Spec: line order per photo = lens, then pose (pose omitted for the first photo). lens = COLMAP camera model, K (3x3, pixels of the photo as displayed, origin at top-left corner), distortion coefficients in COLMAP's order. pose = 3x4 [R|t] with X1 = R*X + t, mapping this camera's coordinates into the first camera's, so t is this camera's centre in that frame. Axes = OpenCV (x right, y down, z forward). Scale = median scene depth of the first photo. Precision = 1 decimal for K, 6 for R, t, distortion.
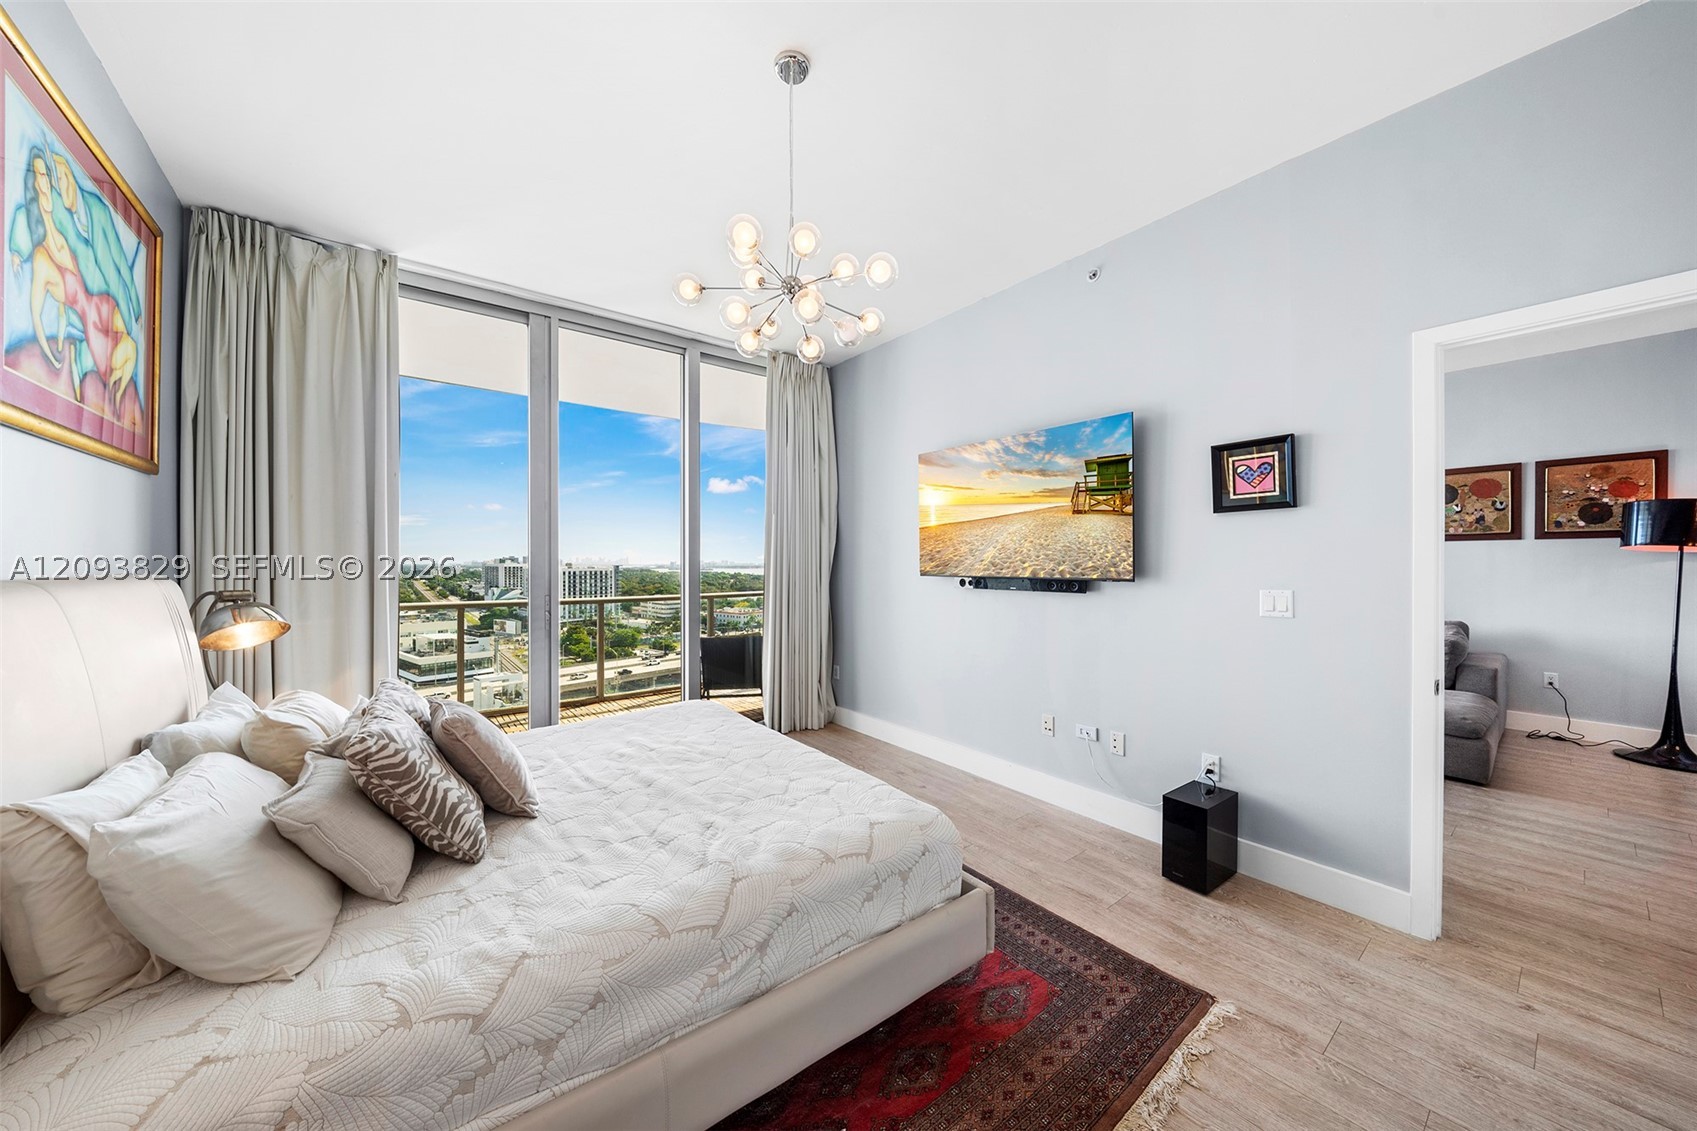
lens RADIAL K [[577.1, 0, 824.1], [0, 577.1, 562.0], [0, 0, 1]] dist [-0.001605, -0.000043]
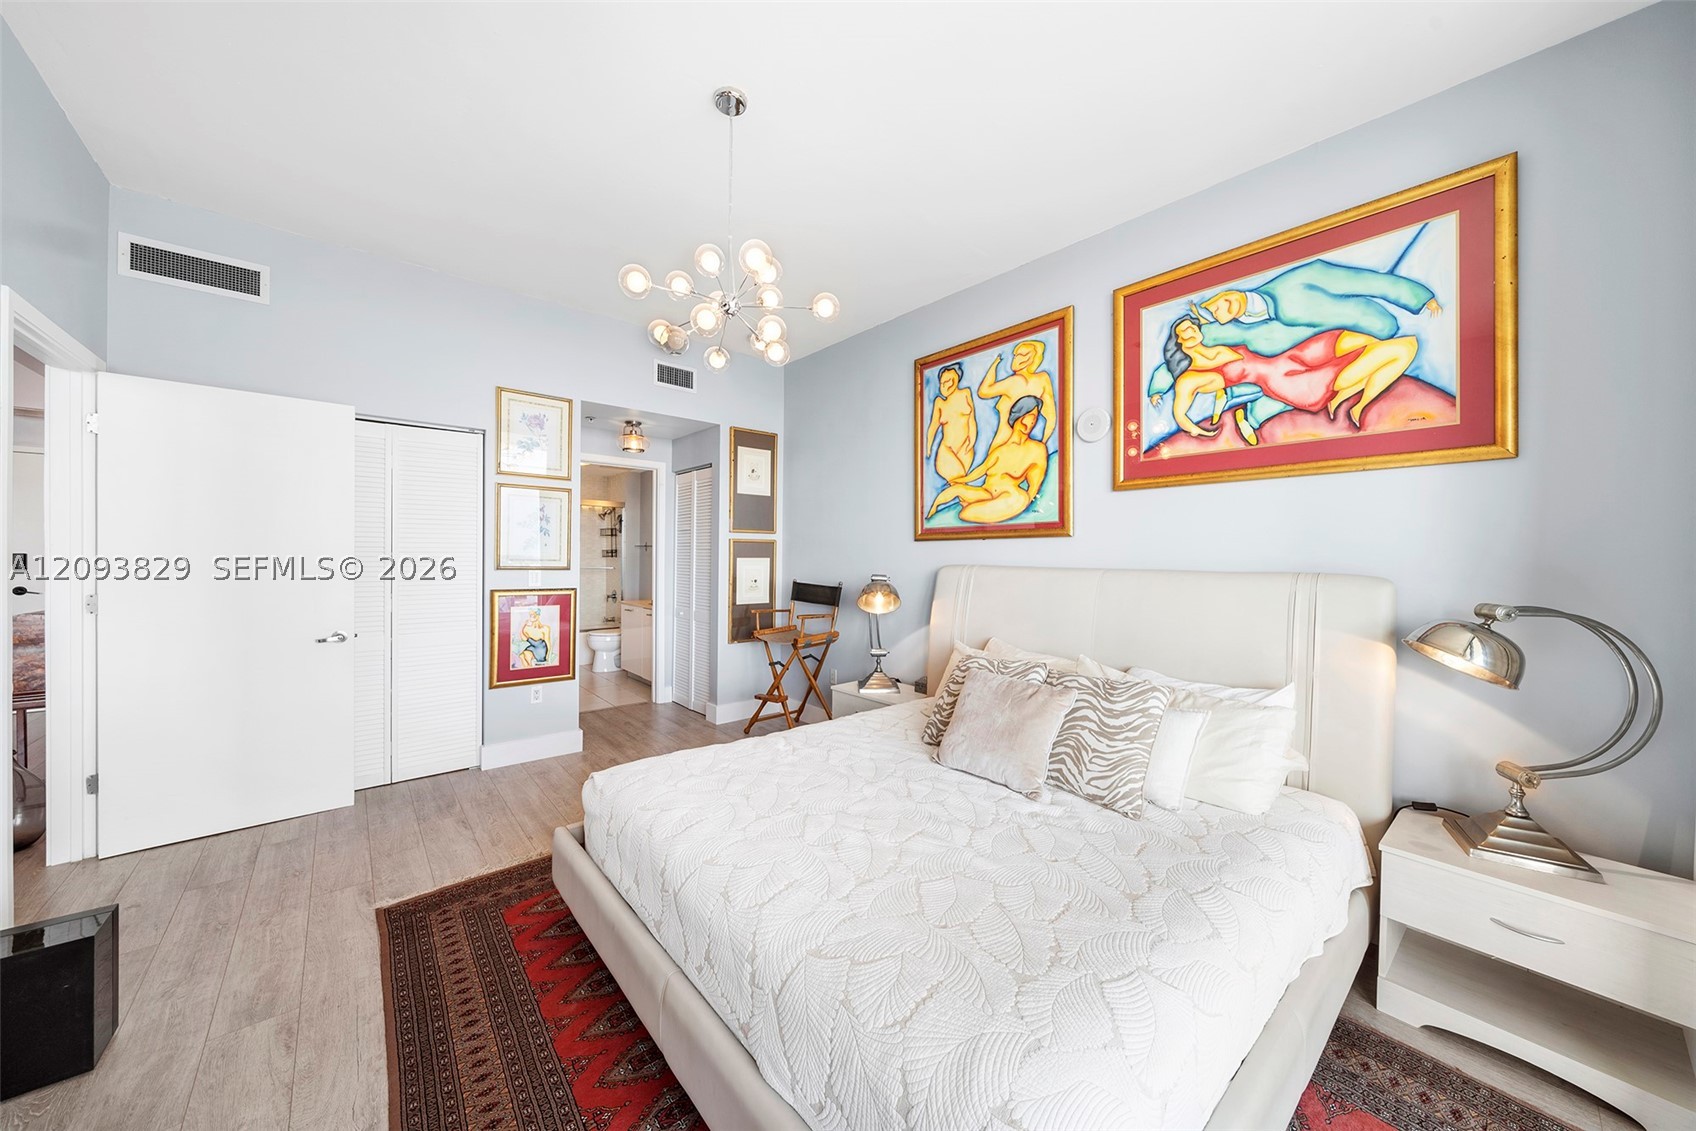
lens RADIAL K [[585.7, 0, 850.2], [0, 585.7, 550.3], [0, 0, 1]] dist [-0.014692, -0.000041]
pose [[-0.996627, -0.008800, -0.081591, -0.159407], [-0.008287, 0.999944, -0.006625, -0.004377], [0.081644, -0.005927, -0.996644, 1.711900]]
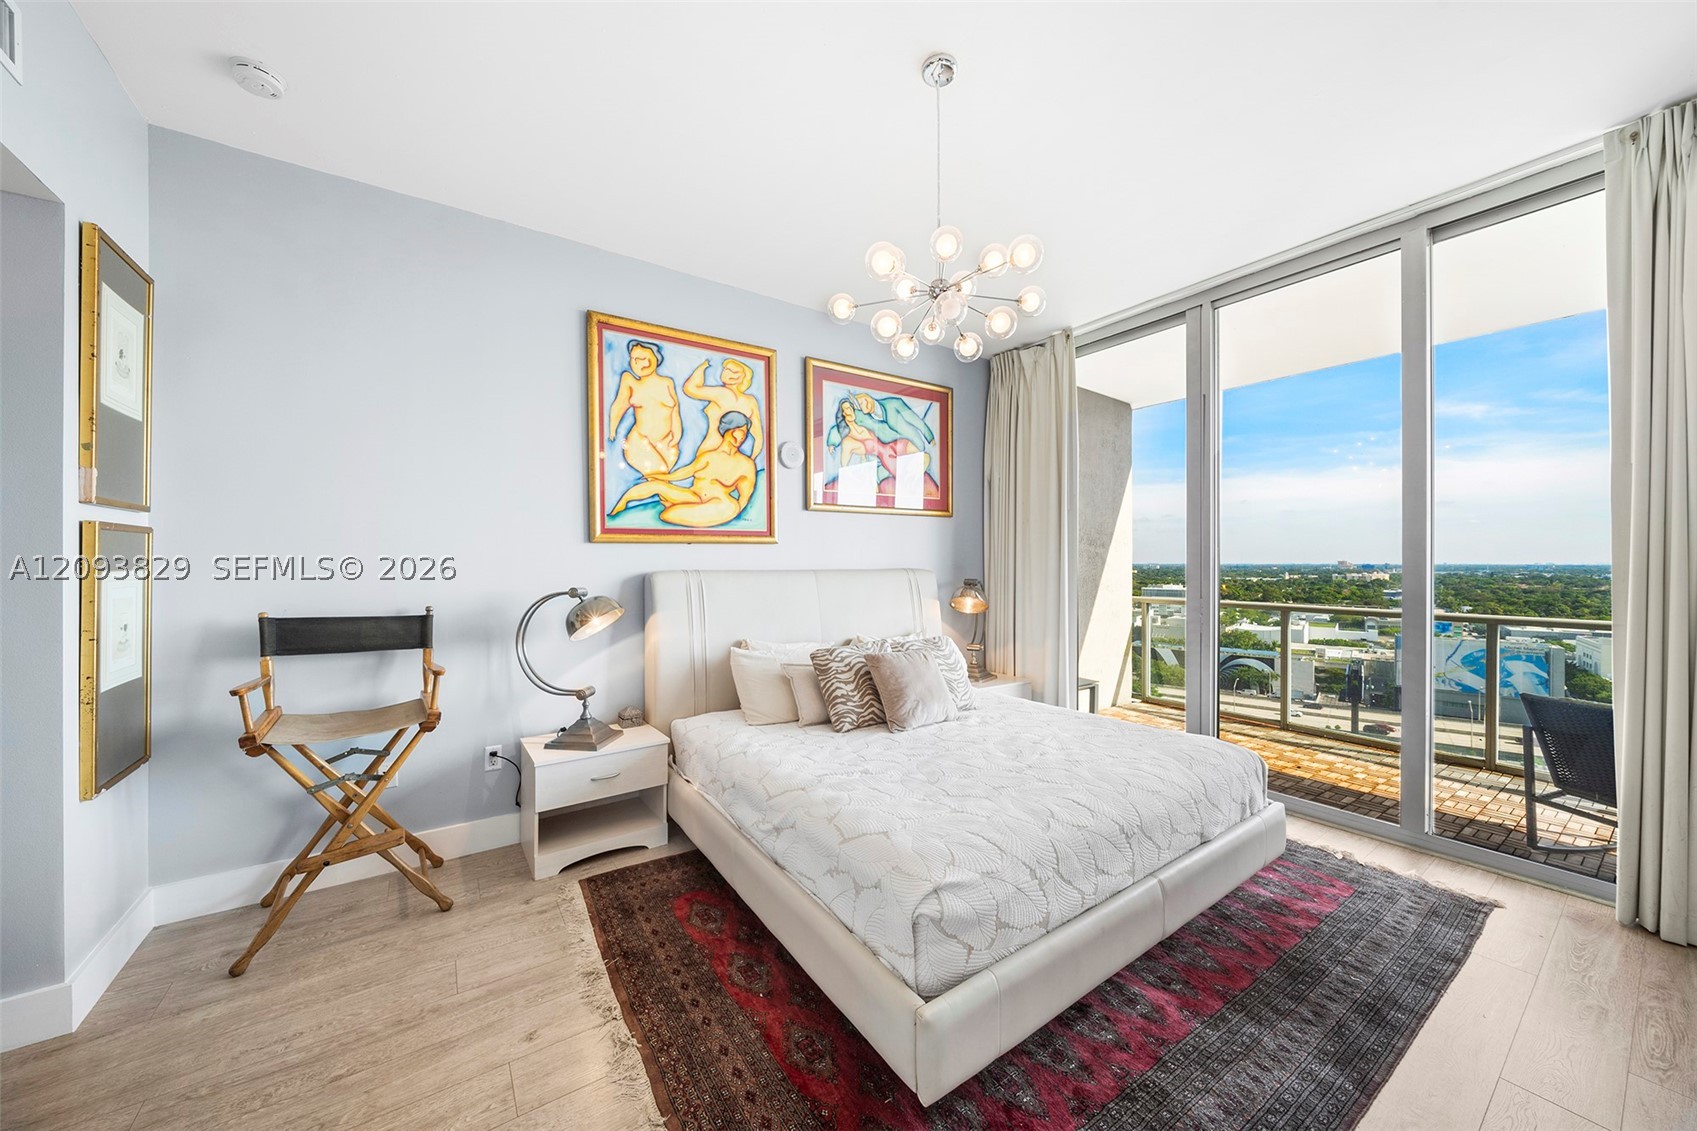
lens RADIAL K [[586.1, 0, 850.7], [0, 586.1, 550.3], [0, 0, 1]] dist [-0.014692, -0.000041]
pose [[-0.022898, -0.021243, -0.999512, 0.777870], [0.000286, 0.999774, -0.021255, 0.001666], [0.999738, -0.000773, -0.022886, 0.701626]]
